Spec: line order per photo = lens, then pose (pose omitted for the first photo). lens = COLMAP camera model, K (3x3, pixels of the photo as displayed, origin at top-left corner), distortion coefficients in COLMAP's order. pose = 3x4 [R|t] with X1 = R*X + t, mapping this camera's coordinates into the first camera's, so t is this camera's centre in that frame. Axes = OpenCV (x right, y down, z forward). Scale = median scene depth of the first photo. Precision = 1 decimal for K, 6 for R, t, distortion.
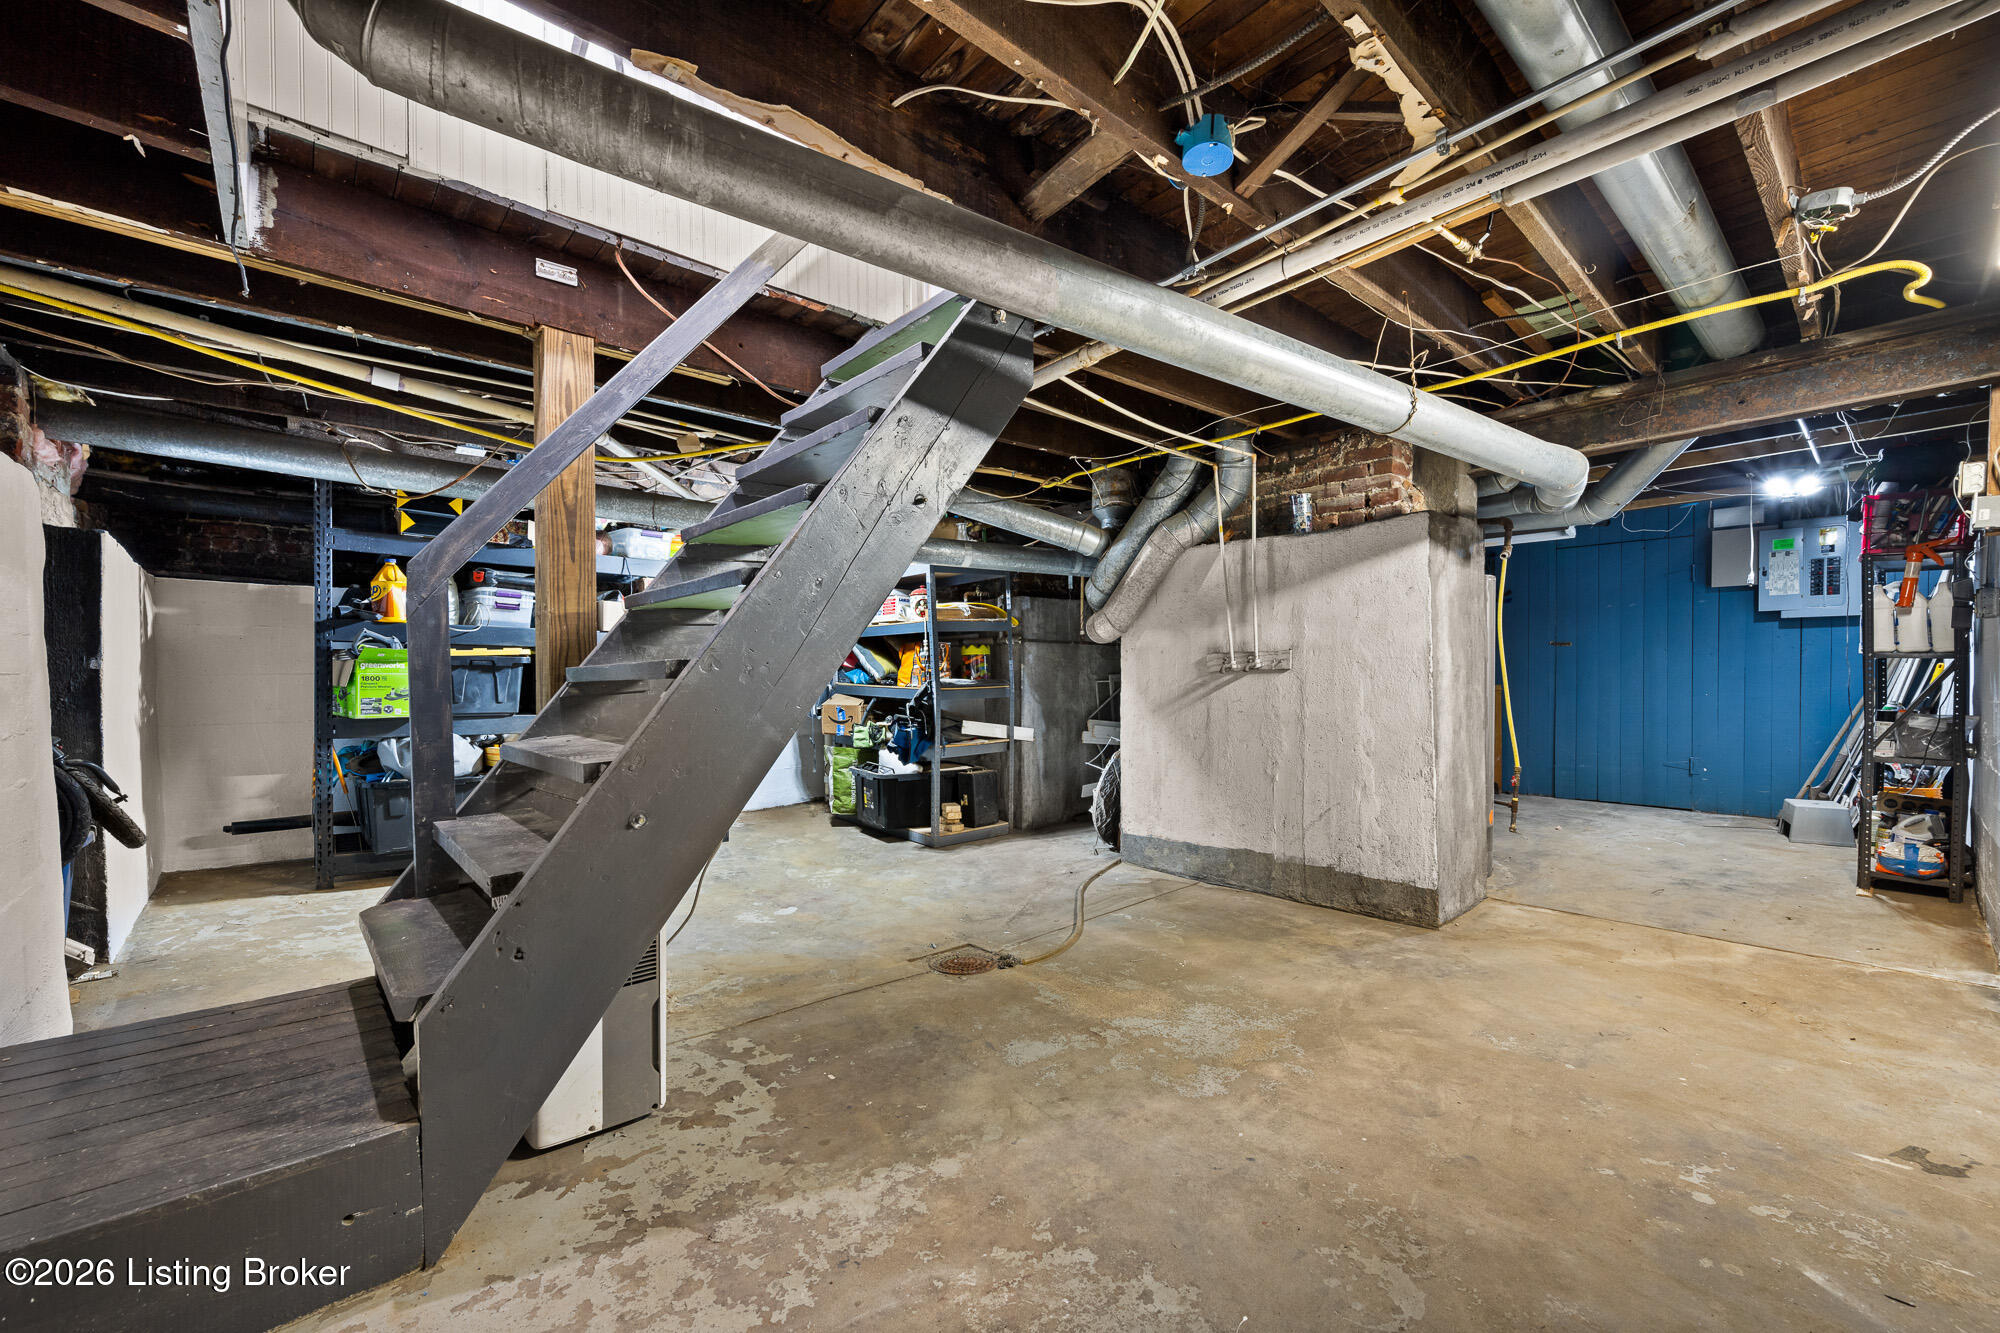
lens RADIAL K [[768.9, 0, 1010.1], [0, 768.9, 672.1], [0, 0, 1]] dist [-0.000935, -0.000382]
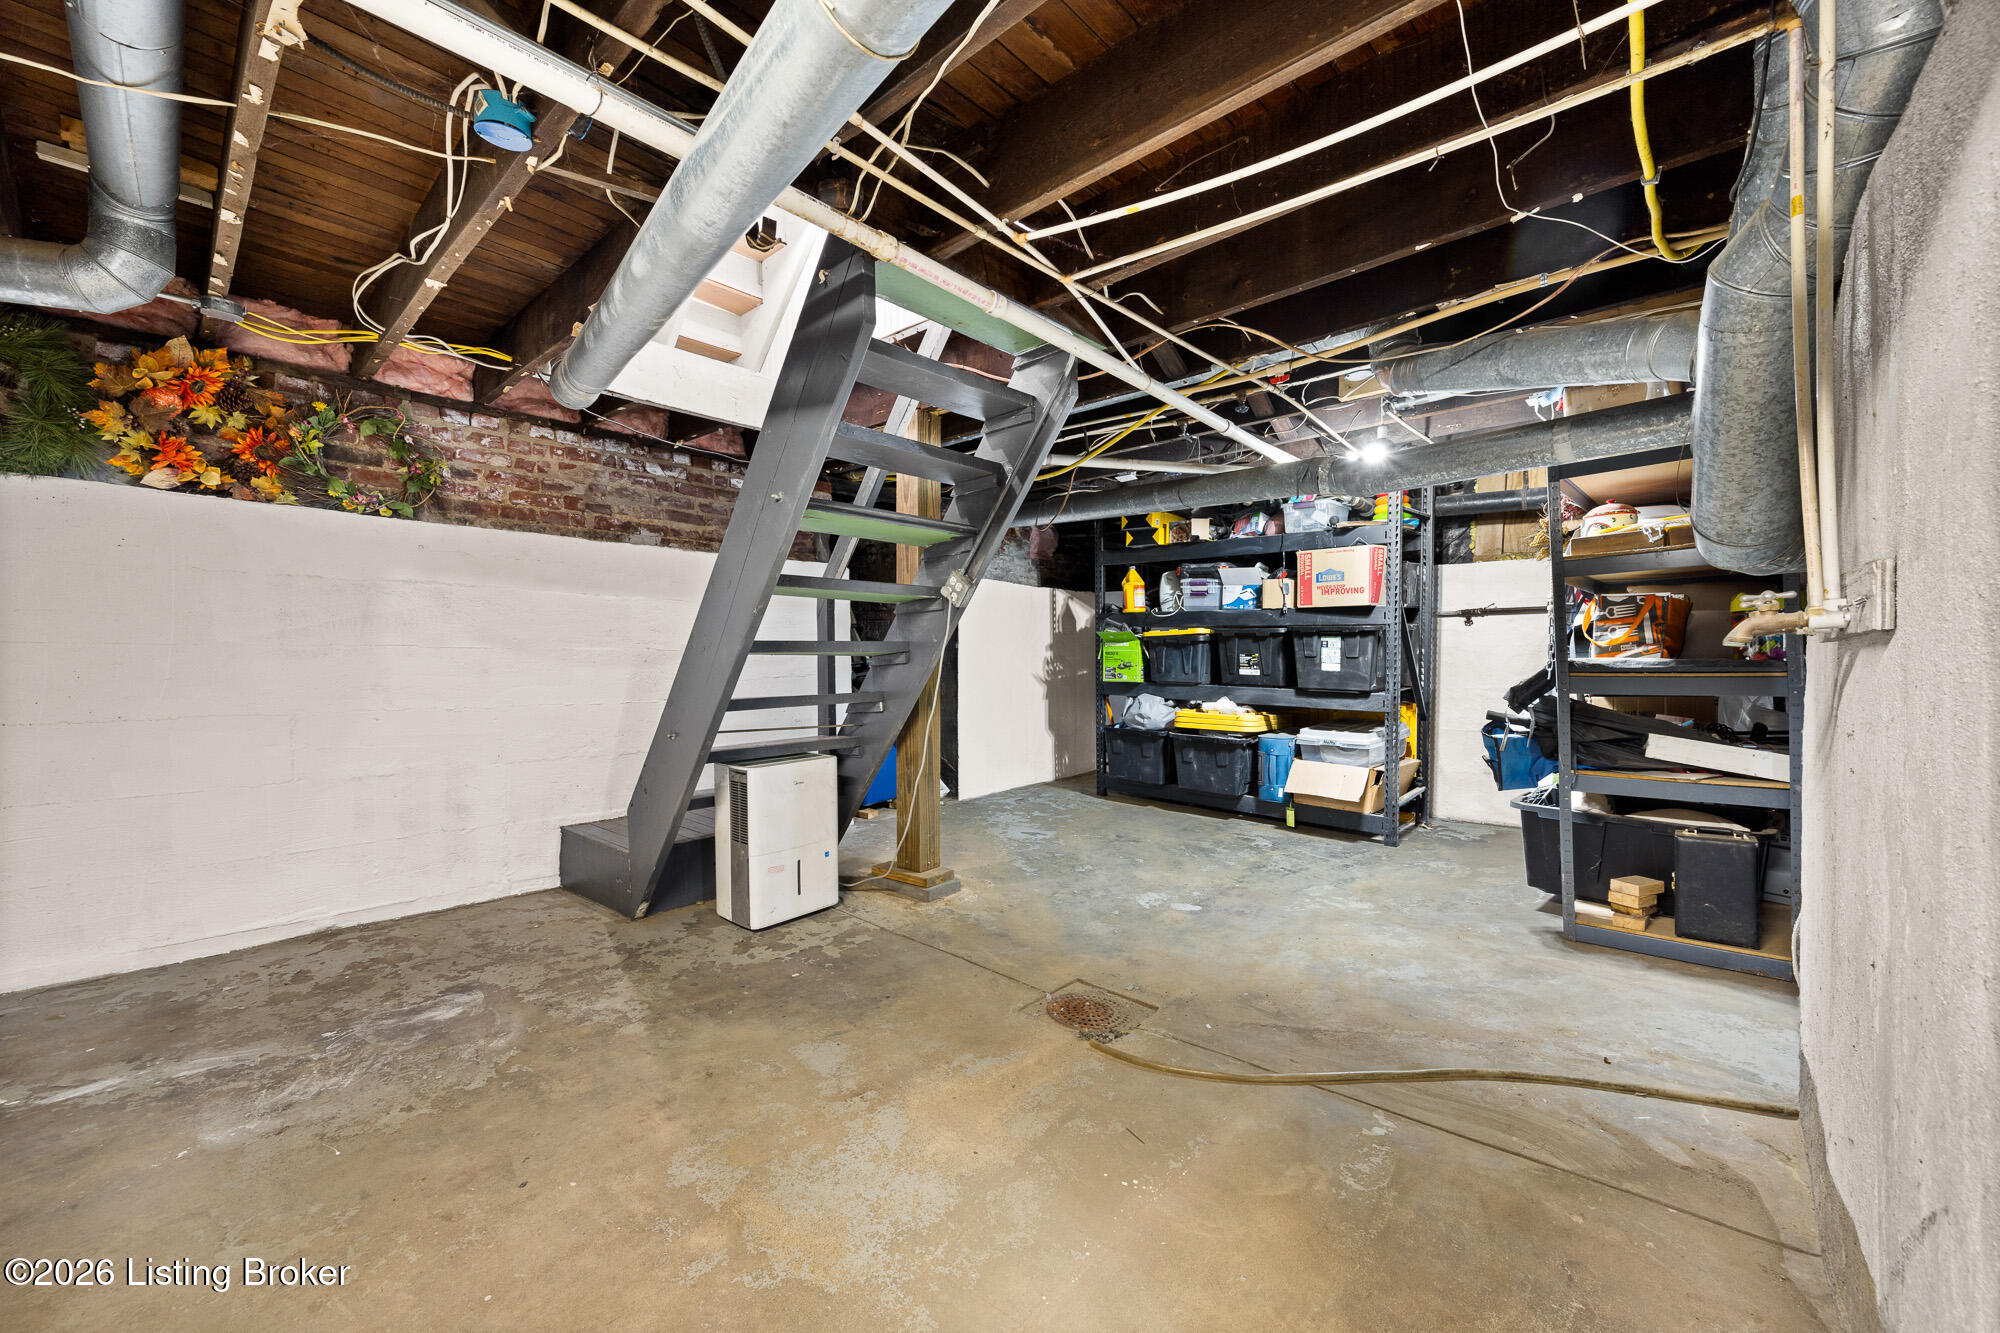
lens RADIAL K [[768.9, 0, 1009.1], [0, 768.9, 658.6], [0, 0, 1]] dist [-0.000935, -0.000382]
pose [[0.137523, 0.009707, -0.990451, 0.872269], [0.006510, 0.999922, 0.010704, 0.001656], [0.990477, -0.007920, 0.137449, 0.981034]]
